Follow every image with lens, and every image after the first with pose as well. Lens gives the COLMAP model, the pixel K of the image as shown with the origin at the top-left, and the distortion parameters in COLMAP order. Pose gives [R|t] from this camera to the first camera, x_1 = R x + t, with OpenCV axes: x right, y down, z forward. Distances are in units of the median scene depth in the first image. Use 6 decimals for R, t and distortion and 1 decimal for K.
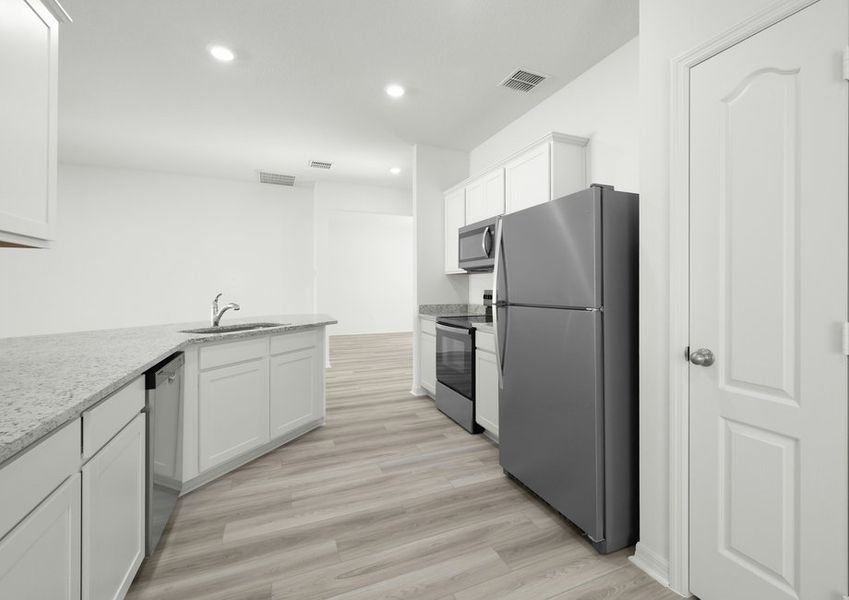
lens RADIAL K [[376.7, 0, 437.8], [0, 376.7, 282.5], [0, 0, 1]] dist [0.000407, 0.000009]
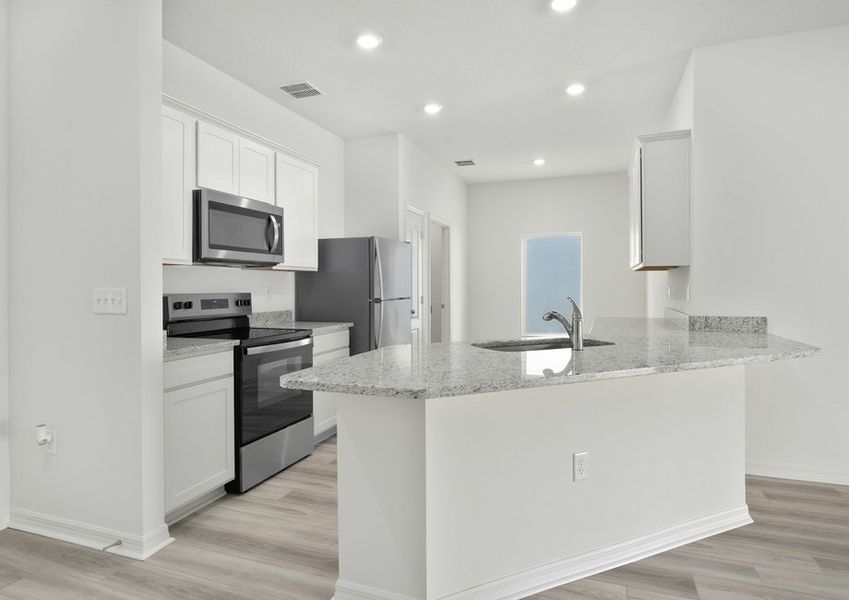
lens RADIAL K [[492.7, 0, 423.5], [0, 492.7, 293.5], [0, 0, 1]] dist [-0.000651, -0.000570]
pose [[-0.722275, -0.002202, 0.691602, -0.786640], [0.000090, 0.999995, 0.003279, 0.015928], [-0.691606, 0.002430, -0.722271, 1.441542]]
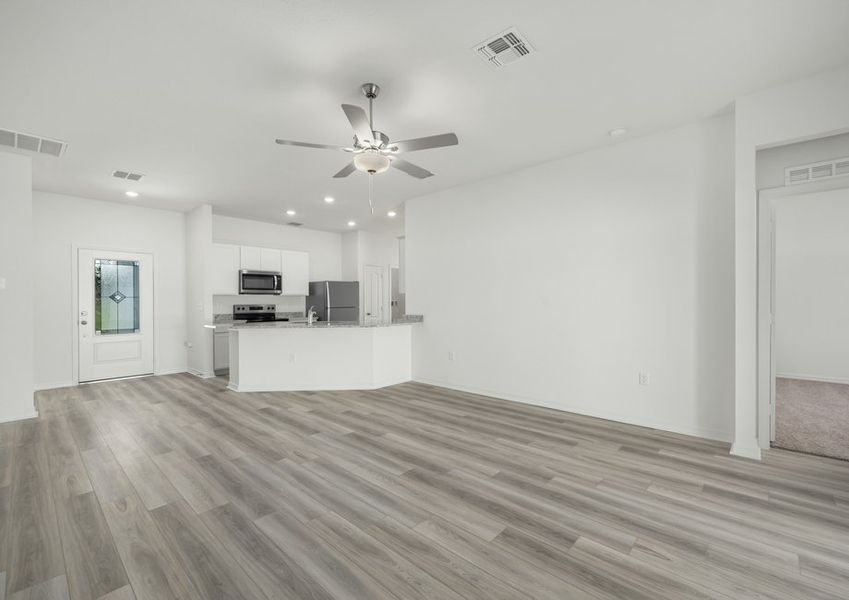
lens RADIAL K [[366.8, 0, 426.1], [0, 366.8, 306.4], [0, 0, 1]] dist [0.000684, -0.000003]
pose [[-0.410528, -0.005647, 0.911830, -2.023349], [-0.001889, 0.999984, 0.005343, 0.015967], [-0.911846, 0.000471, -0.410532, 1.004746]]
